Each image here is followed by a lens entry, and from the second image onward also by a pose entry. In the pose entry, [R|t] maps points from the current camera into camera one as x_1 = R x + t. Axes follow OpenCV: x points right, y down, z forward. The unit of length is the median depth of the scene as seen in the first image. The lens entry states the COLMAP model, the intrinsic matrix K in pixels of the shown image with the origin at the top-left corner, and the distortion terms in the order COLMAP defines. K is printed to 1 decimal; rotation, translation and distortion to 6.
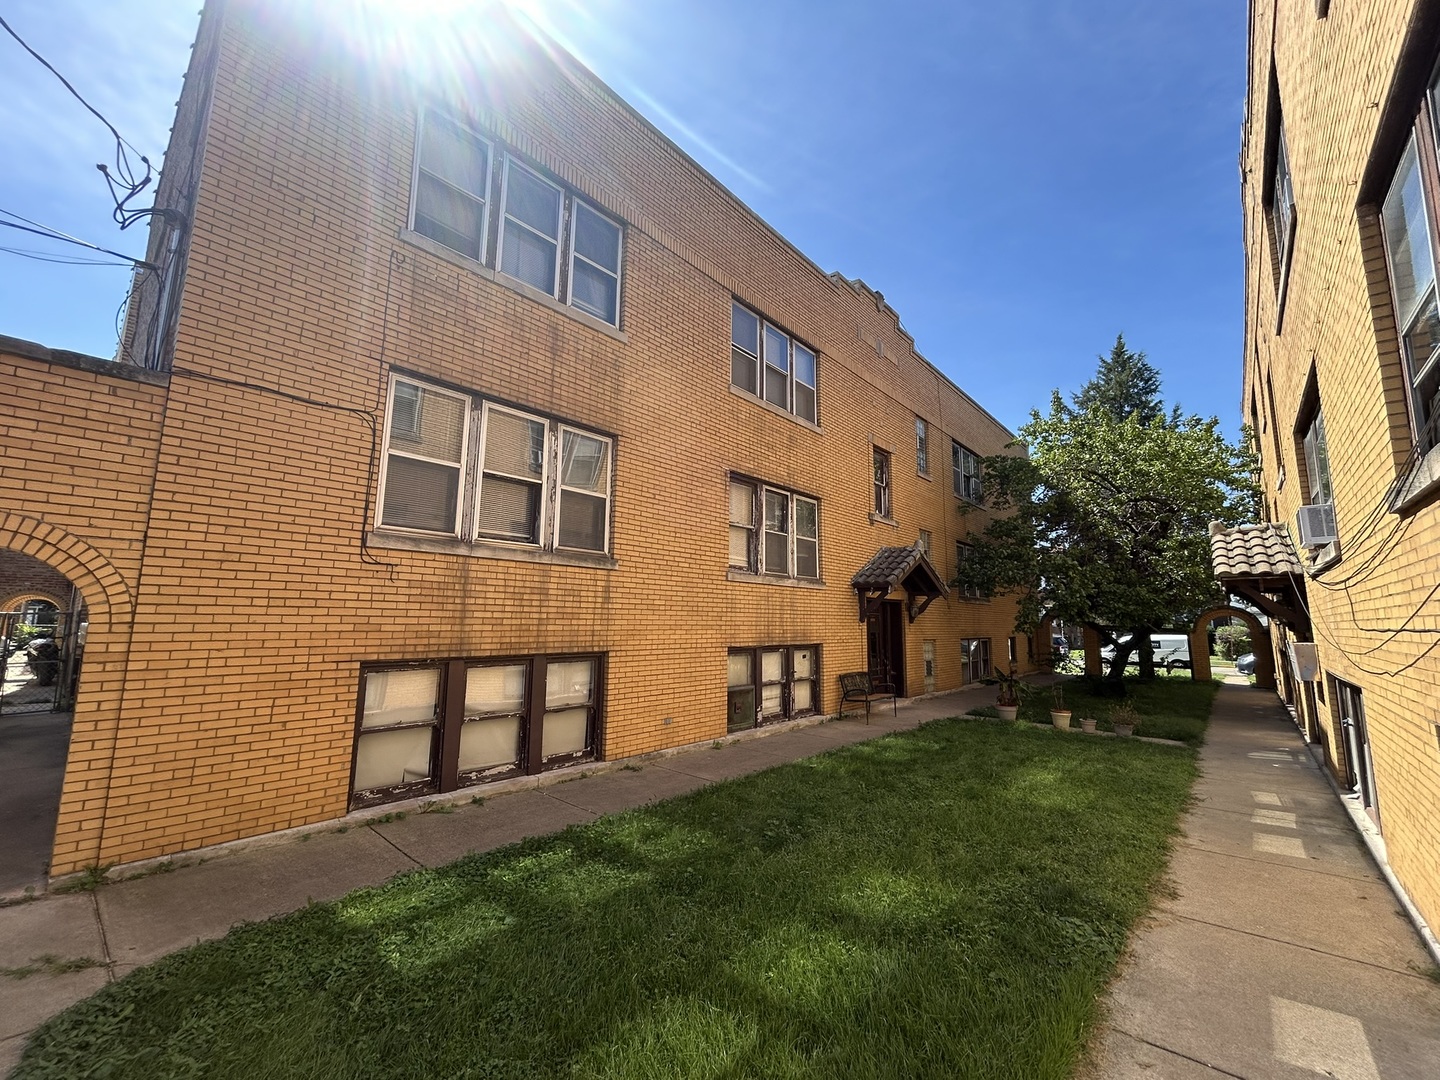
lens RADIAL K [[579.7, 0, 719.2], [0, 579.7, 537.3], [0, 0, 1]] dist [-0.001556, 0.000789]
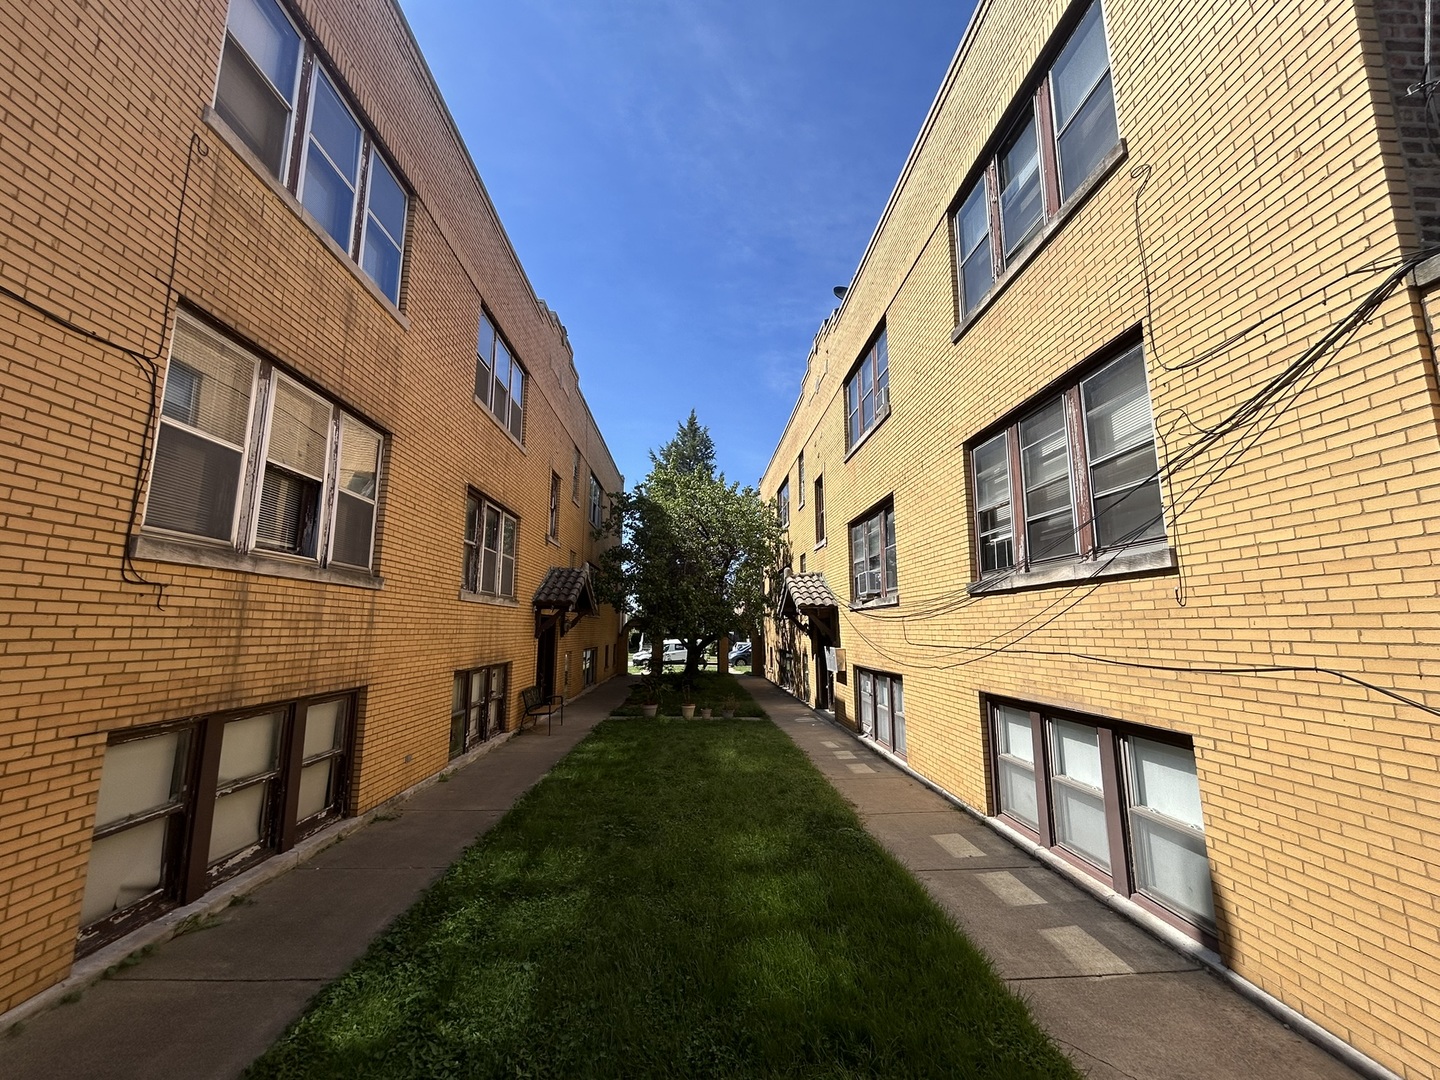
lens RADIAL K [[579.7, 0, 715.2], [0, 579.7, 537.5], [0, 0, 1]] dist [-0.001556, 0.000789]
pose [[0.723204, 0.096621, 0.683842, -0.484937], [-0.090207, 0.994898, -0.045171, -0.031724], [-0.684718, -0.029020, 0.728230, 0.041086]]
